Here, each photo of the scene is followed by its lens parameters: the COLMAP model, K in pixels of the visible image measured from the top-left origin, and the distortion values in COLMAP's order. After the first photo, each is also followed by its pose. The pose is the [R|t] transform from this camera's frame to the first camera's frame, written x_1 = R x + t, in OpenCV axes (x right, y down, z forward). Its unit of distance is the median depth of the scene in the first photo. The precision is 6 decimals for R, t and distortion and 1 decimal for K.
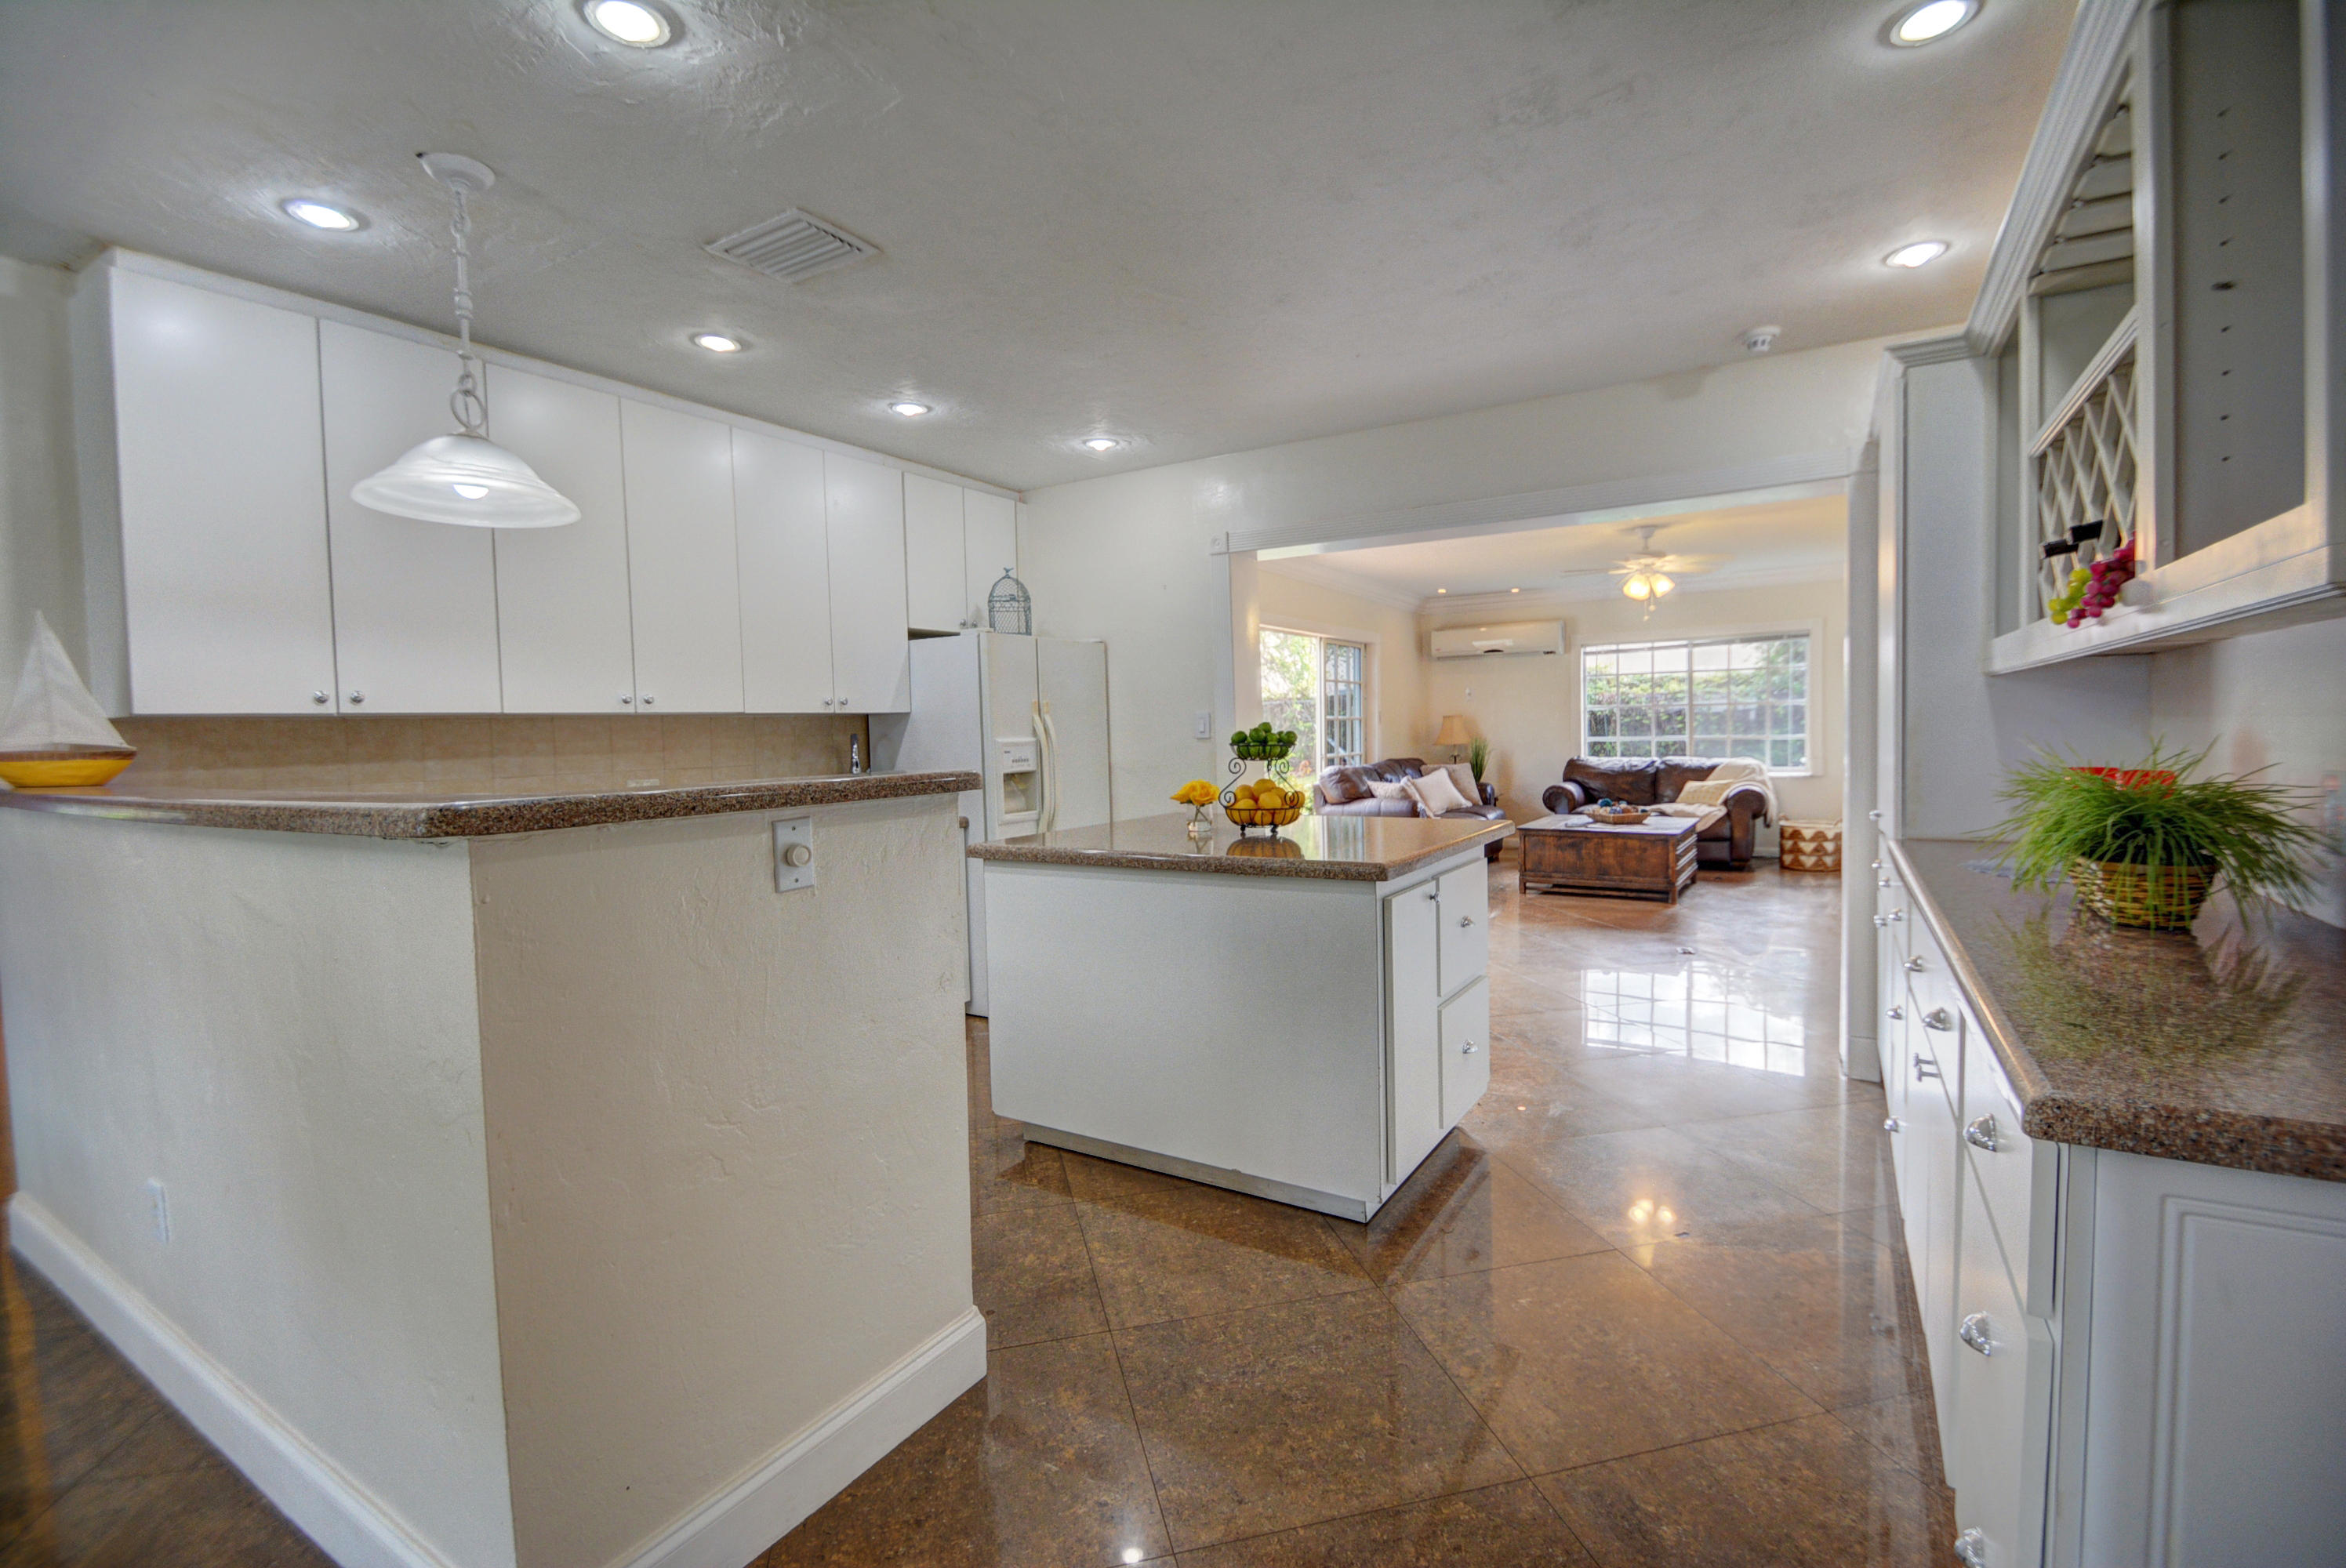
lens RADIAL K [[1033.3, 0, 1186.5], [0, 1033.3, 771.5], [0, 0, 1]] dist [0.014863, -0.016914]
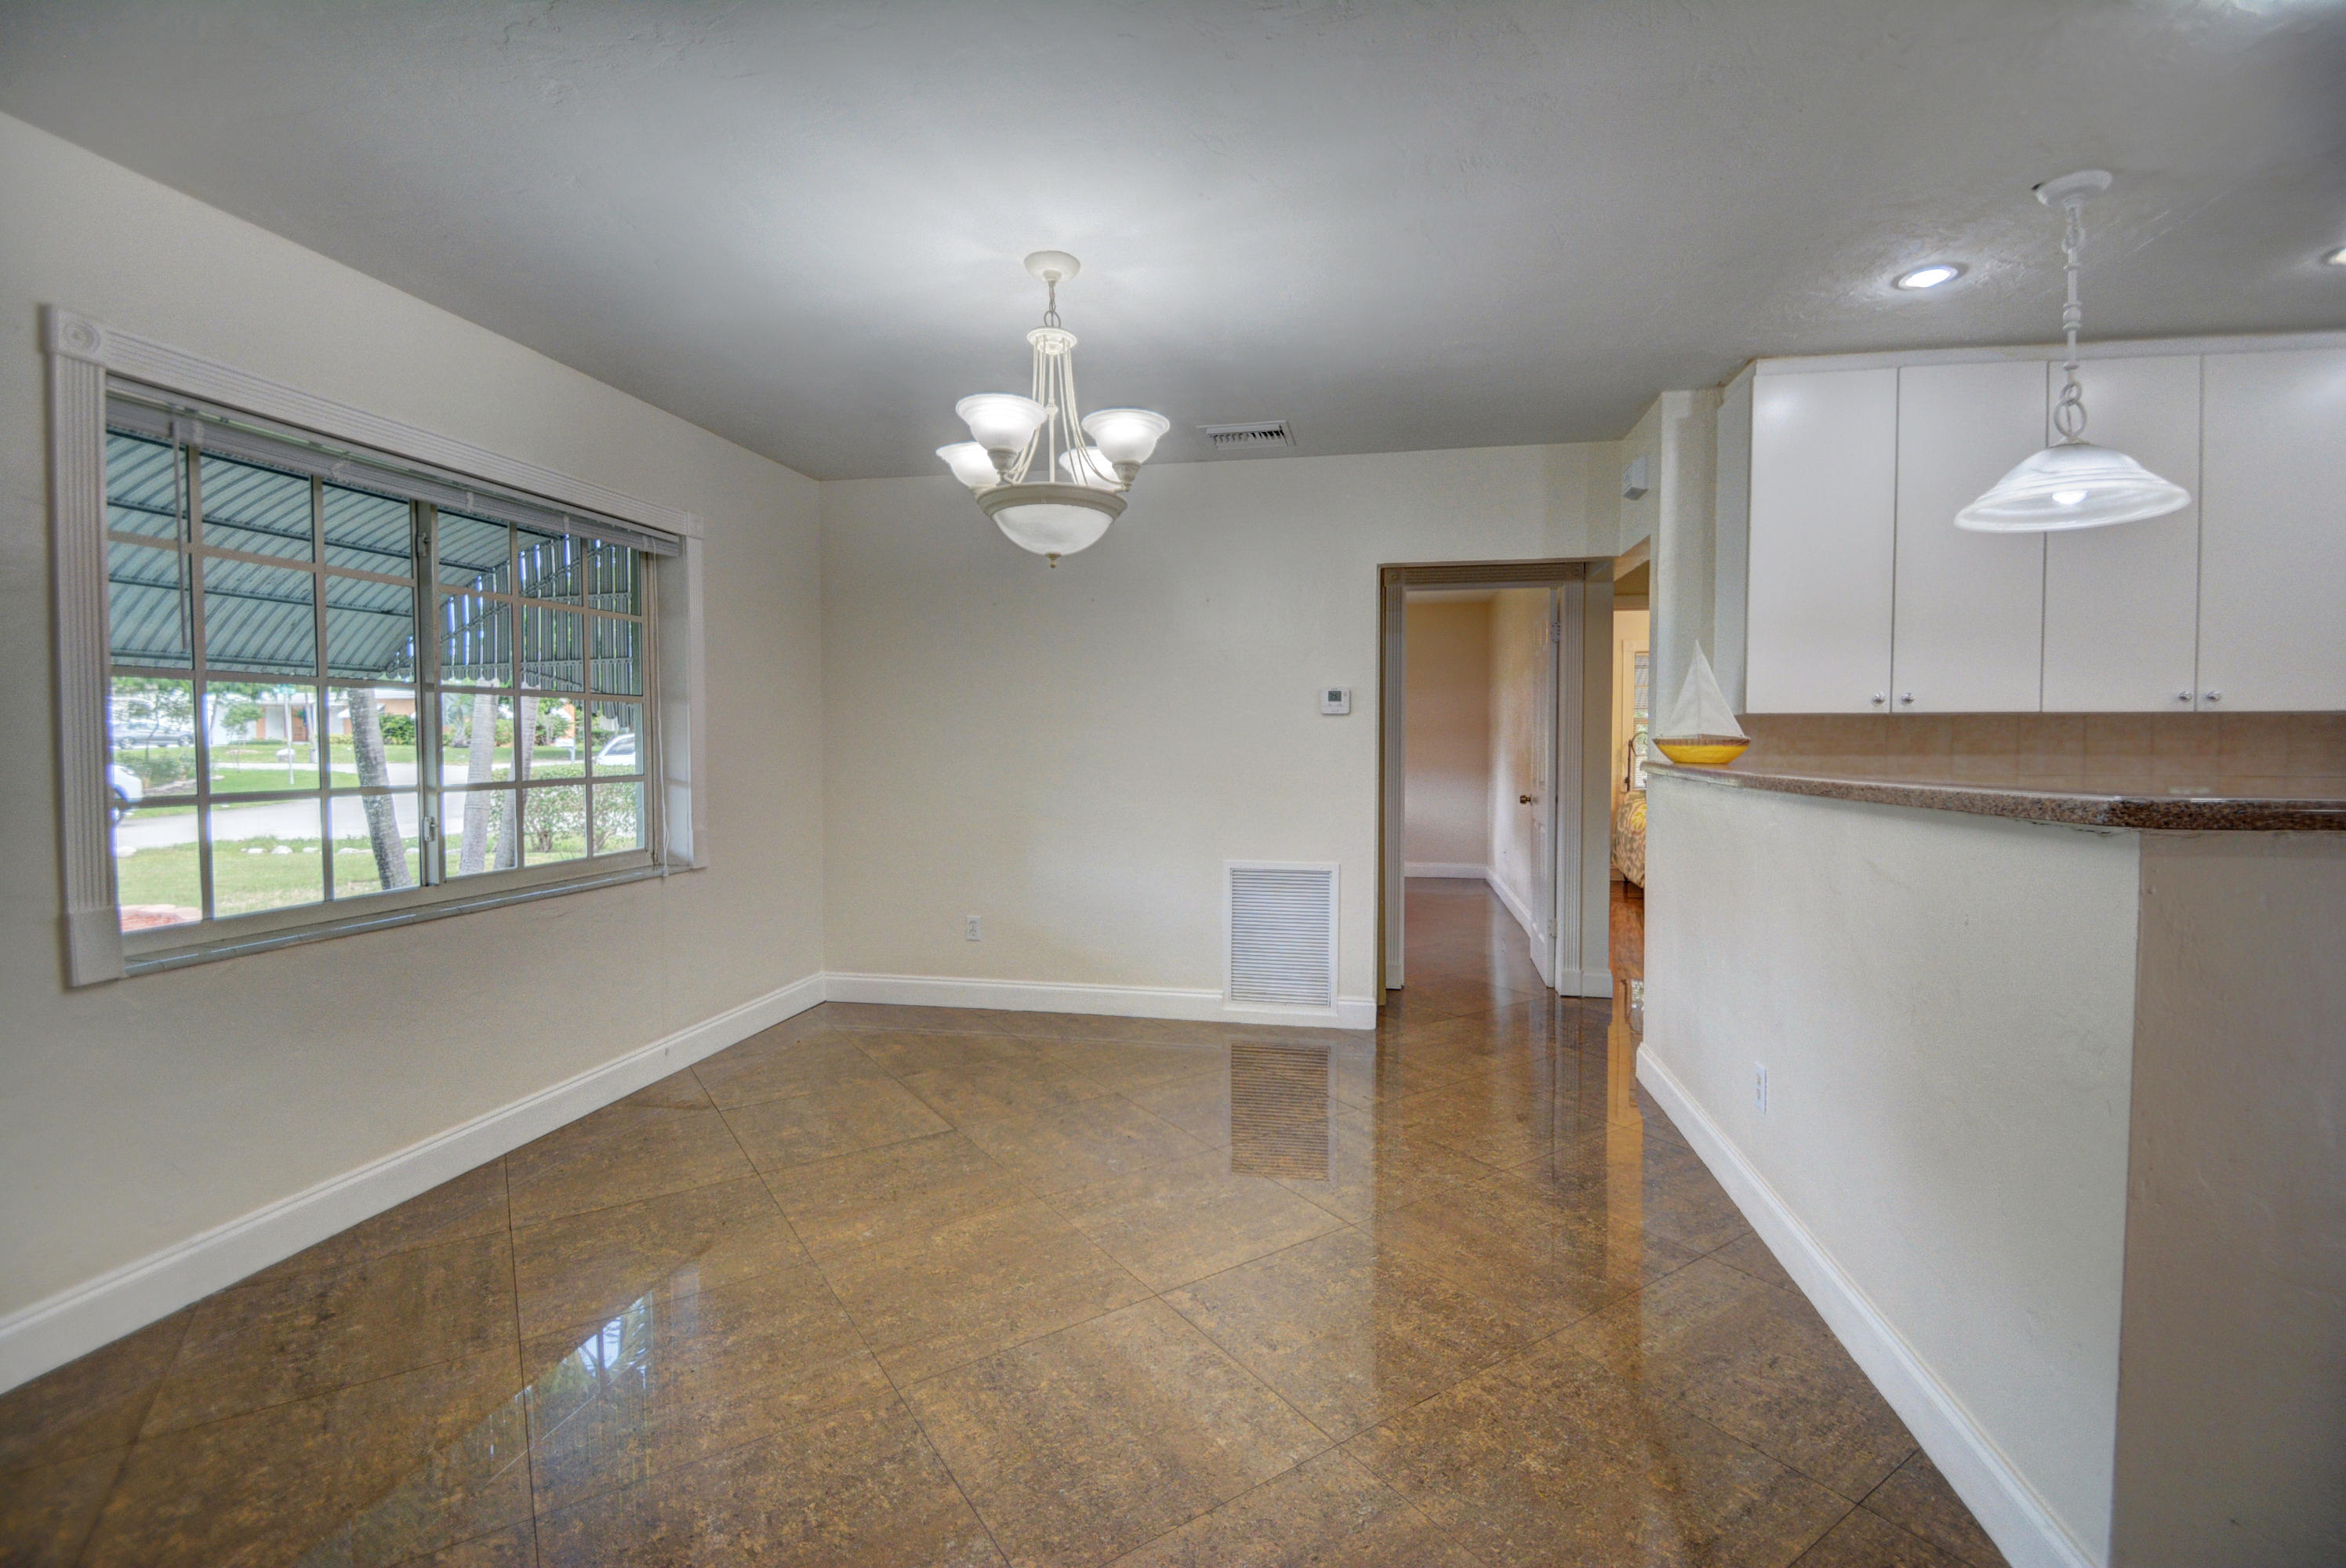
lens RADIAL K [[1033.3, 0, 1186.5], [0, 1033.3, 771.5], [0, 0, 1]] dist [0.014863, -0.016914]
pose [[0.355332, 0.053582, -0.933203, -0.013530], [-0.050063, 0.998014, 0.038242, 0.003291], [0.933399, 0.033130, 0.357309, -0.086420]]
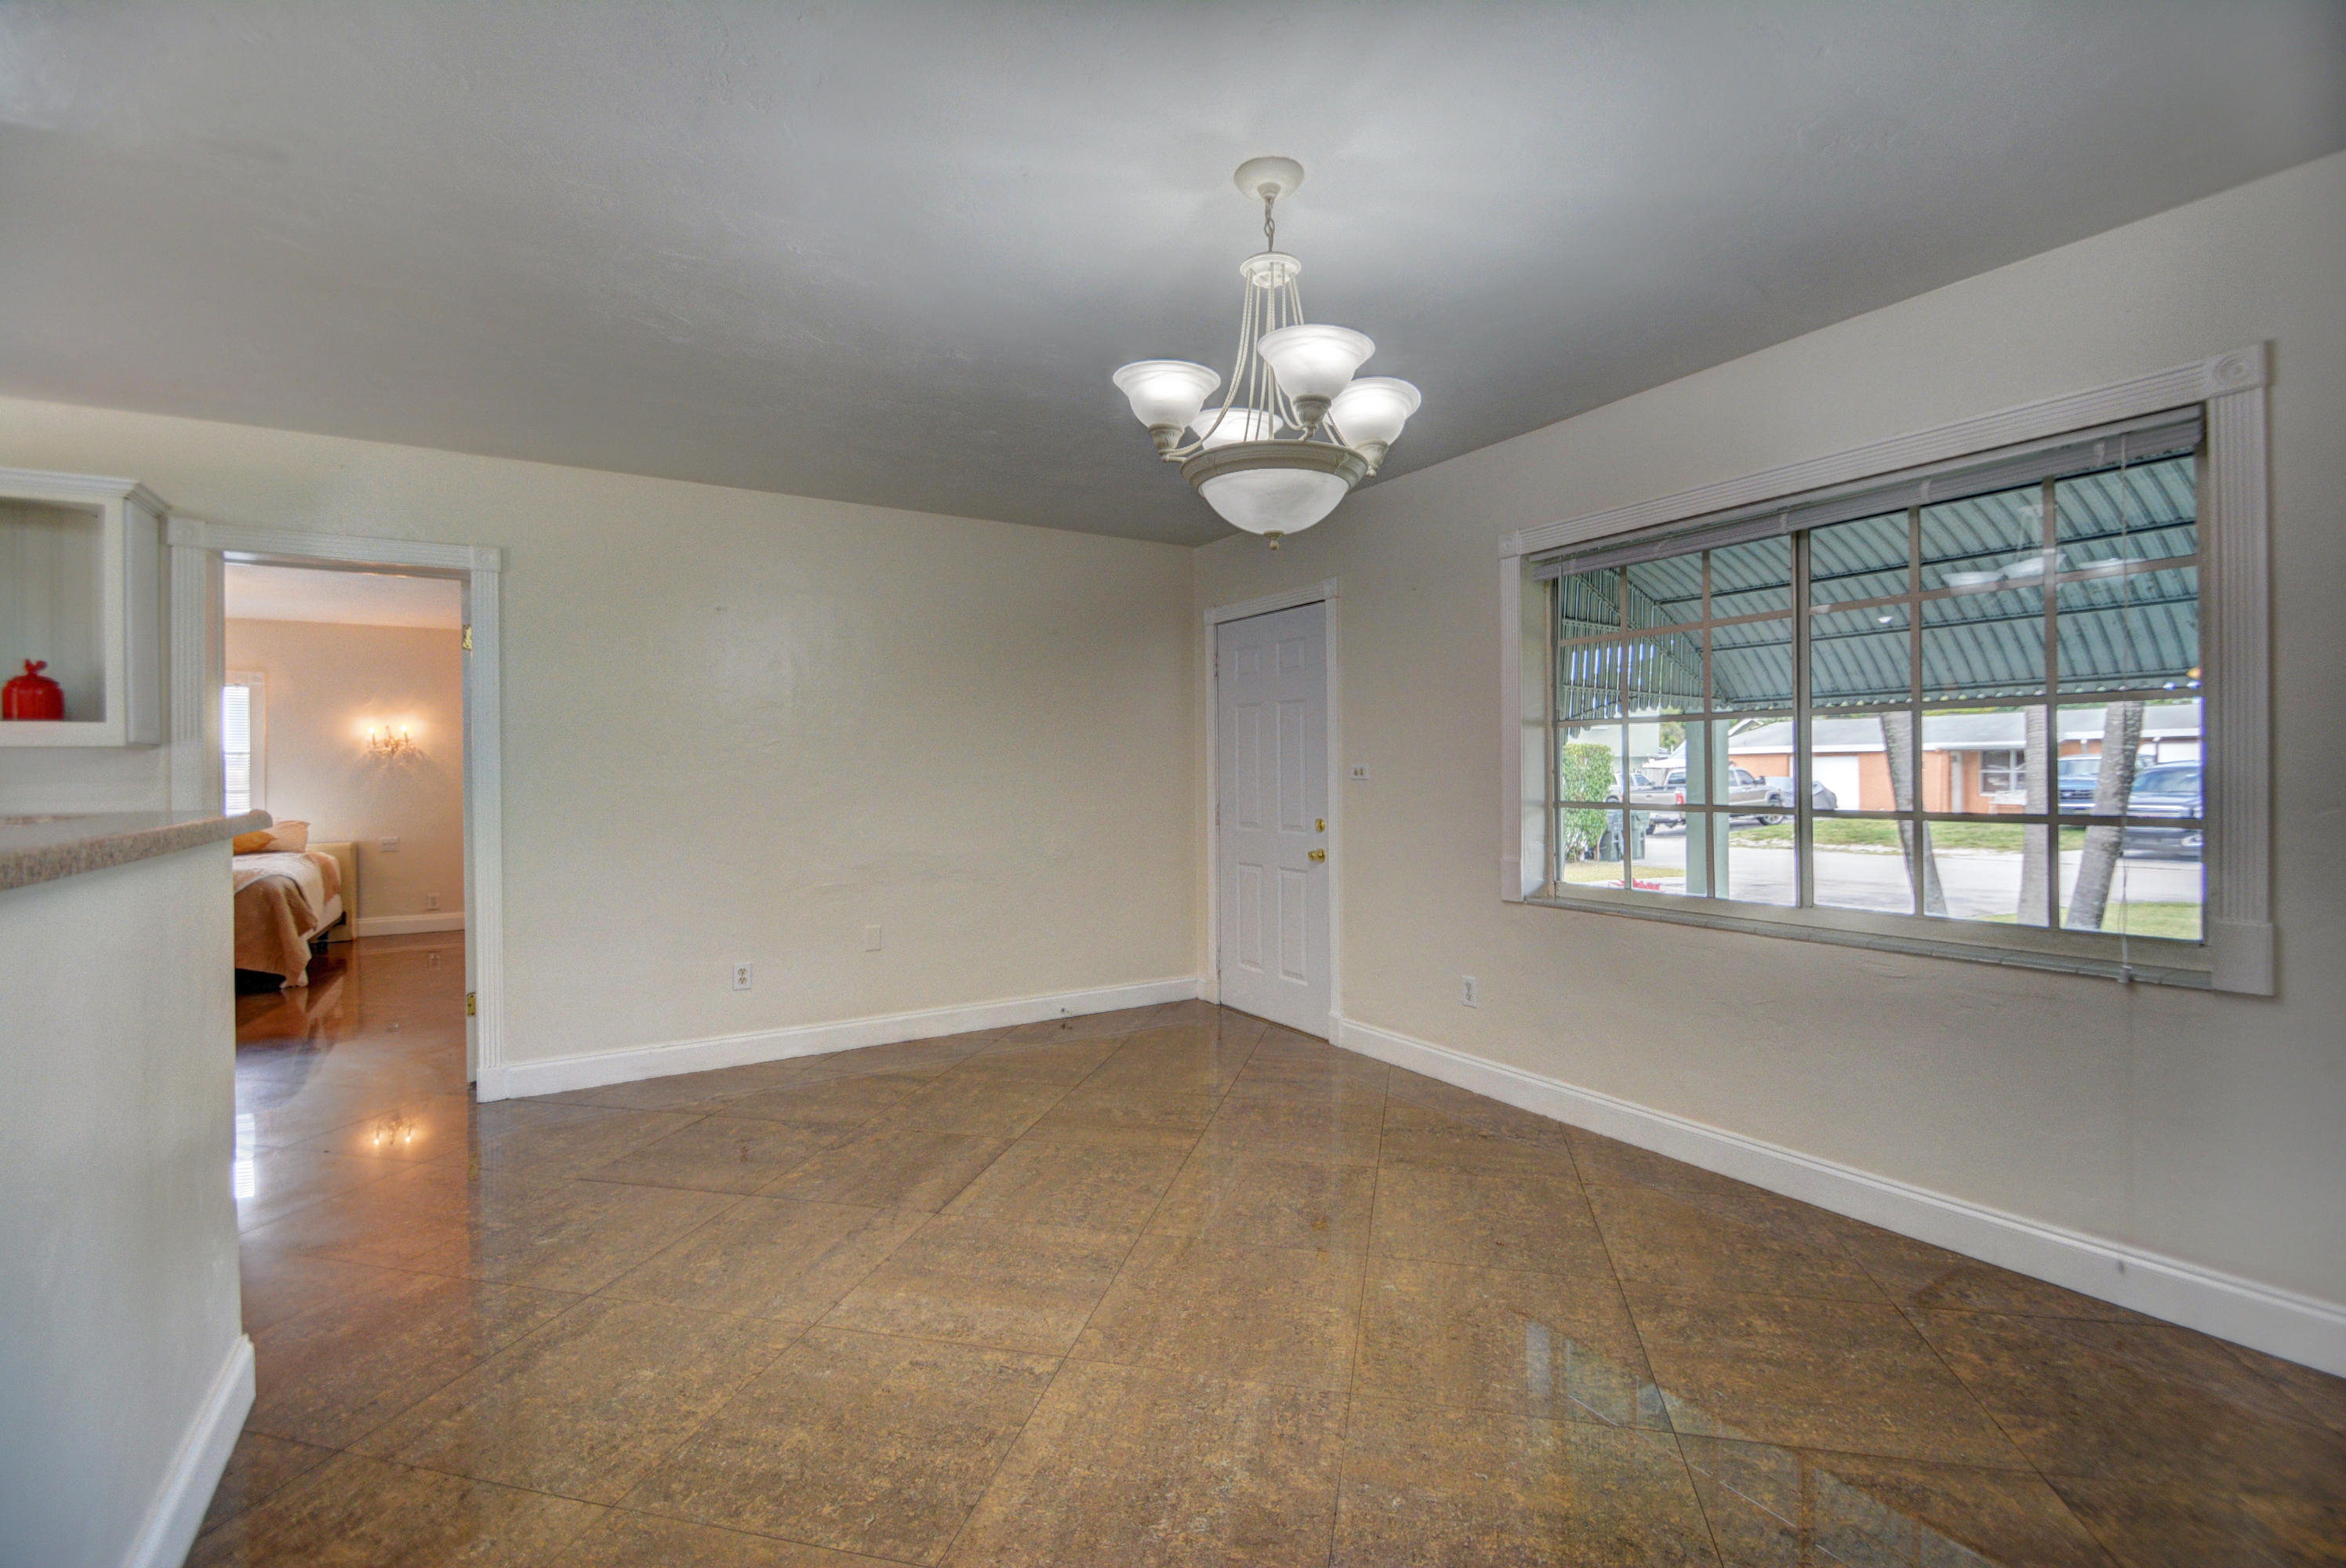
lens RADIAL K [[1033.3, 0, 1186.5], [0, 1033.3, 771.5], [0, 0, 1]] dist [0.014863, -0.016914]
pose [[-0.894221, 0.029444, 0.446657, -0.774234], [0.048070, 0.998381, 0.030423, -0.001538], [-0.445038, 0.048676, -0.894188, 0.497780]]
